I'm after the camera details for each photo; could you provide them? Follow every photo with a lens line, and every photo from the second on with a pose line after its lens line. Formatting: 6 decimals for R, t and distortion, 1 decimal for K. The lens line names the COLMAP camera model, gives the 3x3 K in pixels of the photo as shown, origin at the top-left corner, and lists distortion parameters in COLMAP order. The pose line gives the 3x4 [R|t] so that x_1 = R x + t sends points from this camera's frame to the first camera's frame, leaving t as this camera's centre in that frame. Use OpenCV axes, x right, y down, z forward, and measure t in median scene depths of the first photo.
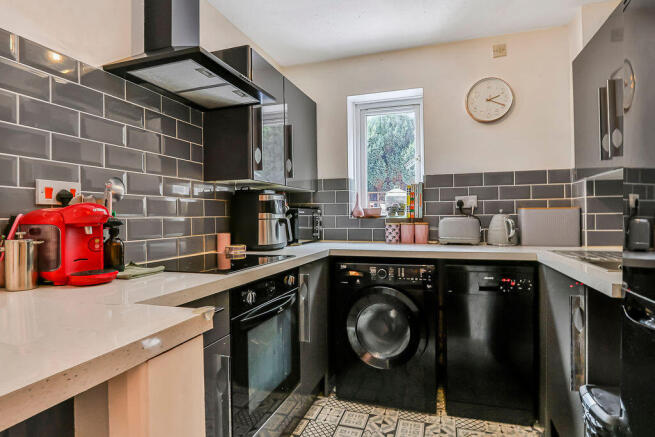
lens RADIAL K [[357.2, 0, 326.7], [0, 357.2, 195.2], [0, 0, 1]] dist [-0.000433, 0.000040]
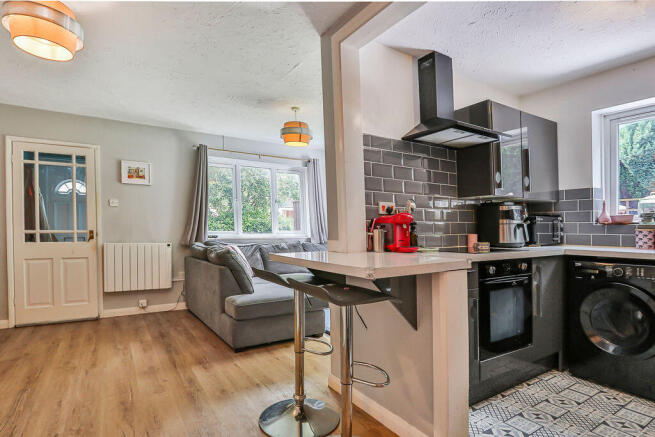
lens RADIAL K [[345.2, 0, 319.7], [0, 345.2, 221.2], [0, 0, 1]] dist [-0.001000, 0.000204]
pose [[0.774227, -0.001112, -0.632907, 0.110187], [0.027342, 0.999124, 0.031691, -0.003382], [0.632317, -0.041841, 0.773579, -0.441116]]
